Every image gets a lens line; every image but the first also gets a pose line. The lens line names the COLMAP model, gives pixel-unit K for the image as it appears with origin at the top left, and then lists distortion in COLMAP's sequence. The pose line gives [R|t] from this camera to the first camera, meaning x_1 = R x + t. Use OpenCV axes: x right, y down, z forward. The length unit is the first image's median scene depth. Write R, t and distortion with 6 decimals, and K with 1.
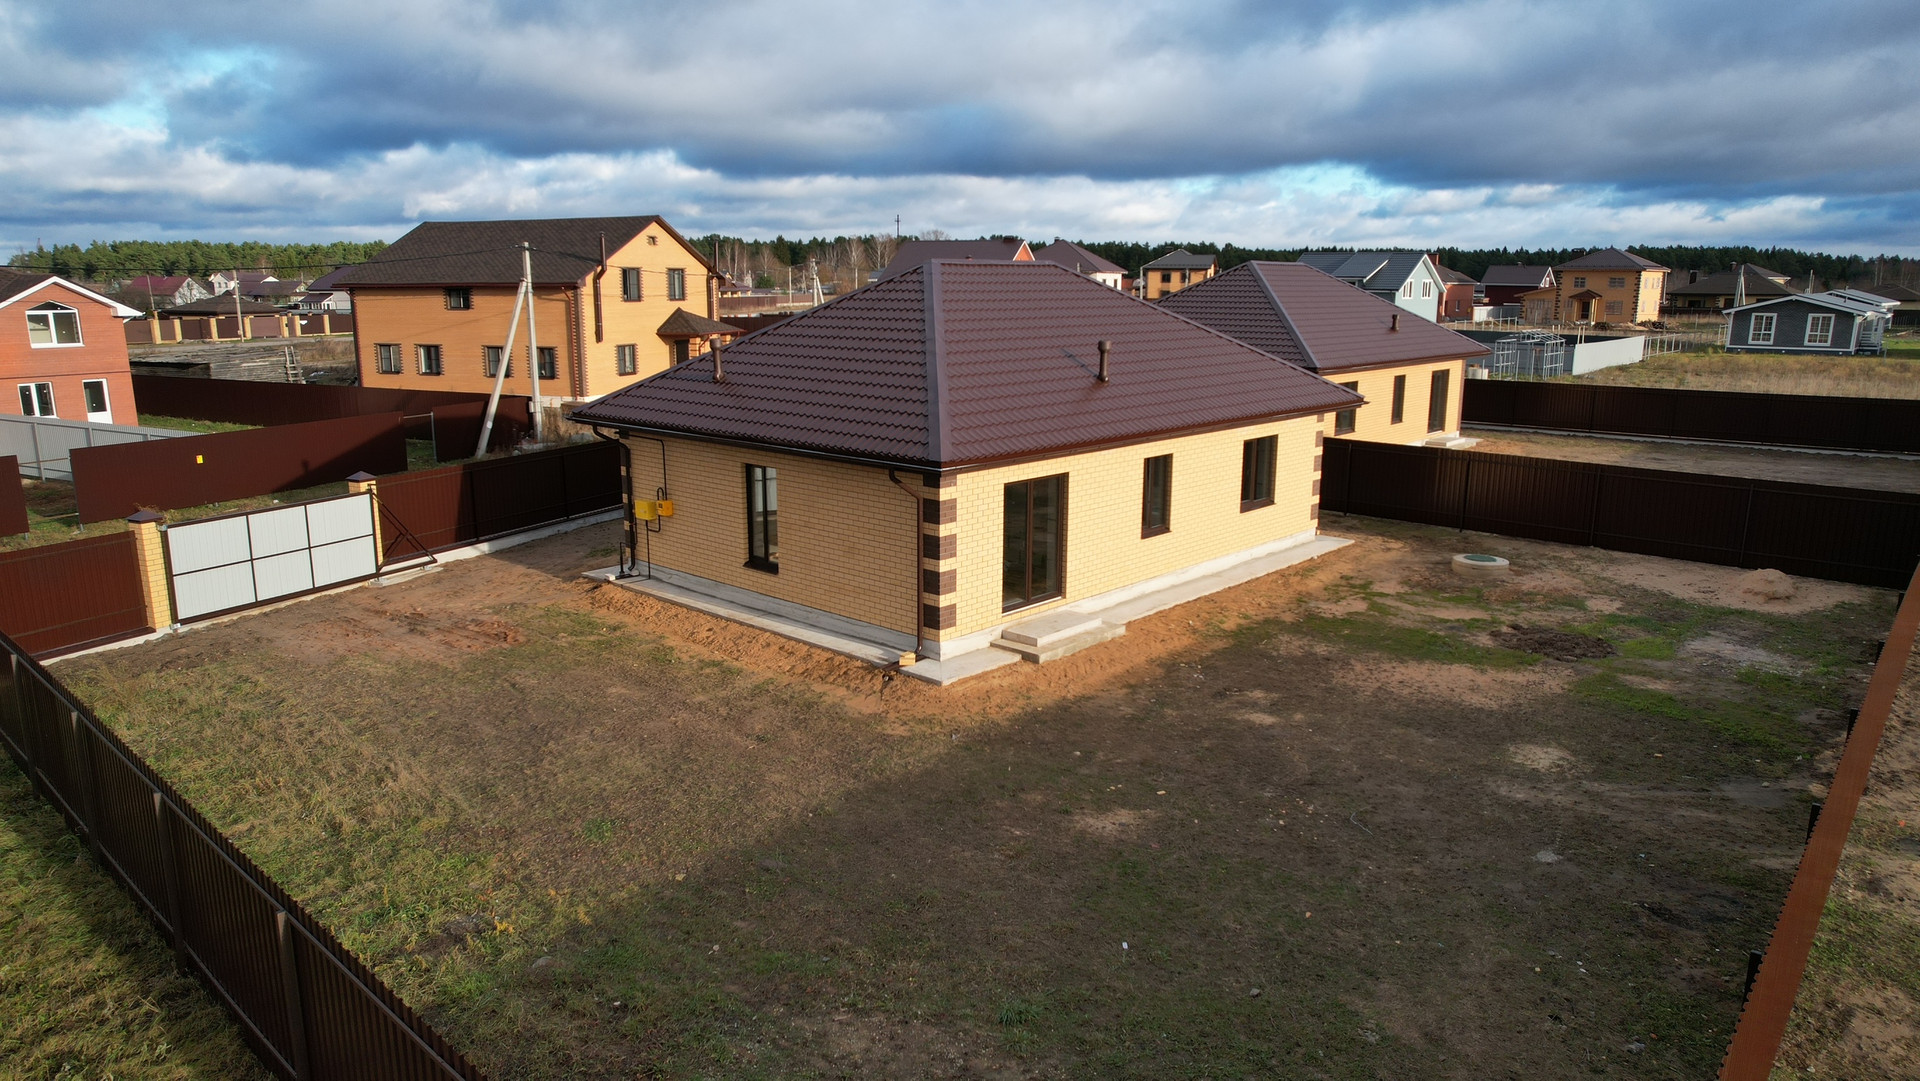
lens RADIAL K [[1218.4, 0, 930.1], [0, 1218.4, 536.0], [0, 0, 1]] dist [-0.051686, 0.053293]
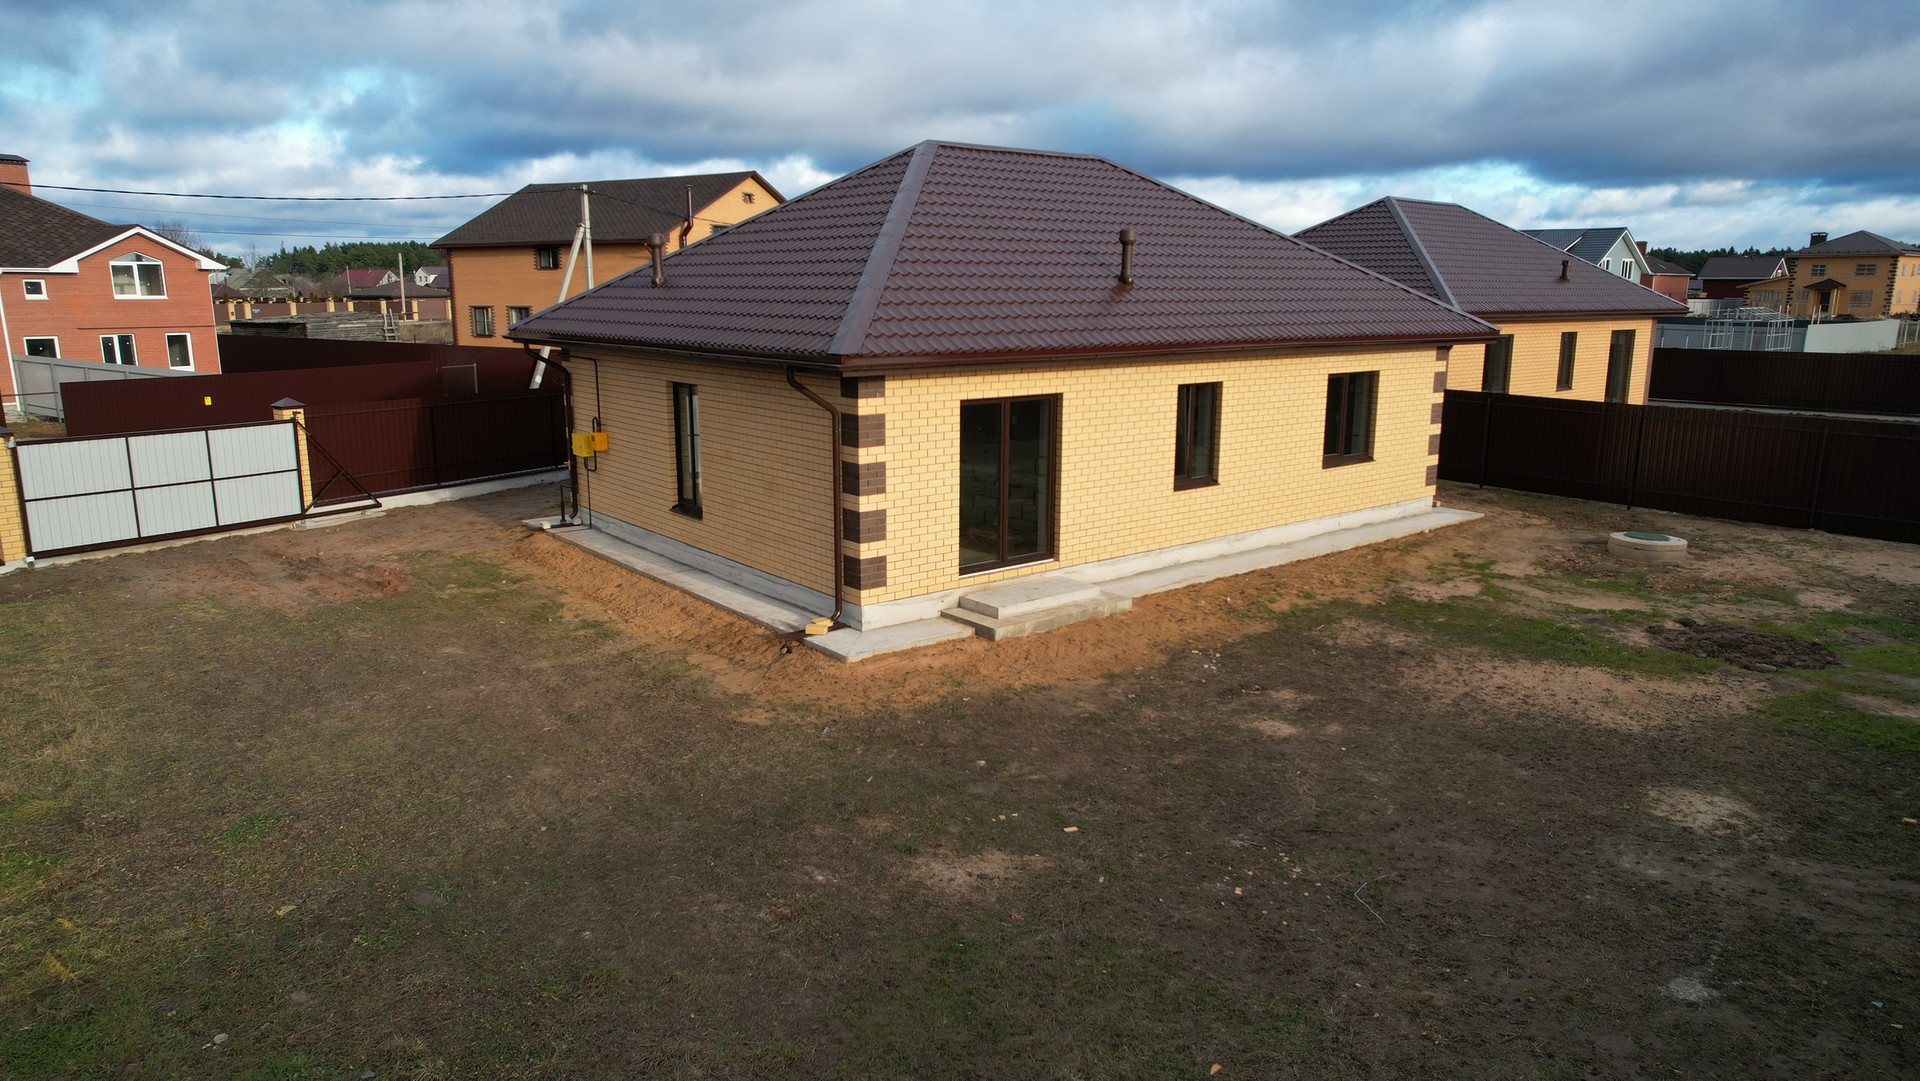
lens RADIAL K [[1218.4, 0, 936.4], [0, 1218.4, 540.1], [0, 0, 1]] dist [-0.051686, 0.053293]
pose [[0.990552, 0.031908, -0.133374, 0.135881], [-0.031684, 0.999491, 0.003803, 0.037349], [0.133427, 0.000459, 0.991058, 0.230458]]
